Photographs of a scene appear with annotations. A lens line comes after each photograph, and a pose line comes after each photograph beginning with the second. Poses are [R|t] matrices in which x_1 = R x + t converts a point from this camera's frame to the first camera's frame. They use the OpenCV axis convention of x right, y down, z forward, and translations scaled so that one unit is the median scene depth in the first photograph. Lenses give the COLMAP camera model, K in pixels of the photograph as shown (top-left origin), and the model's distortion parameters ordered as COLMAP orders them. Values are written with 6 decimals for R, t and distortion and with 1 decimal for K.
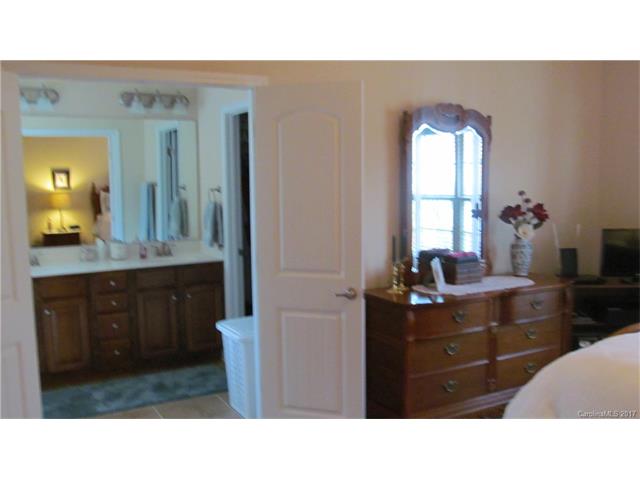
lens RADIAL K [[615.8, 0, 320.0], [0, 615.8, 240.0], [0, 0, 1]] dist [-0.044174, 0.004709]
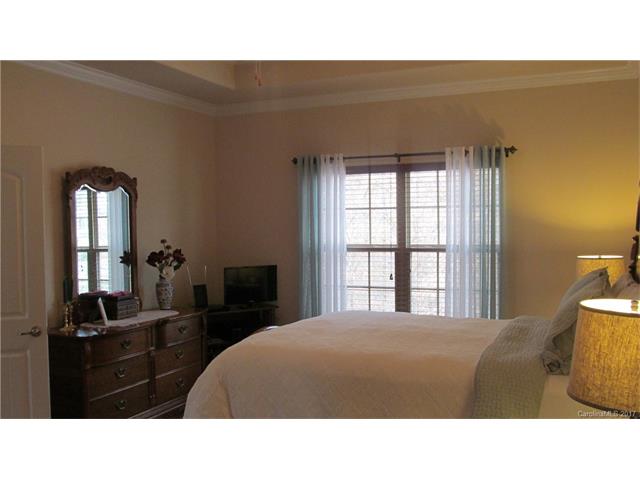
lens RADIAL K [[615.8, 0, 320.0], [0, 615.8, 240.0], [0, 0, 1]] dist [-0.044174, 0.004709]
pose [[0.803906, -0.018251, 0.594476, -0.157609], [0.071418, 0.995259, -0.066022, 0.025762], [-0.590453, 0.095532, 0.801398, -0.179544]]
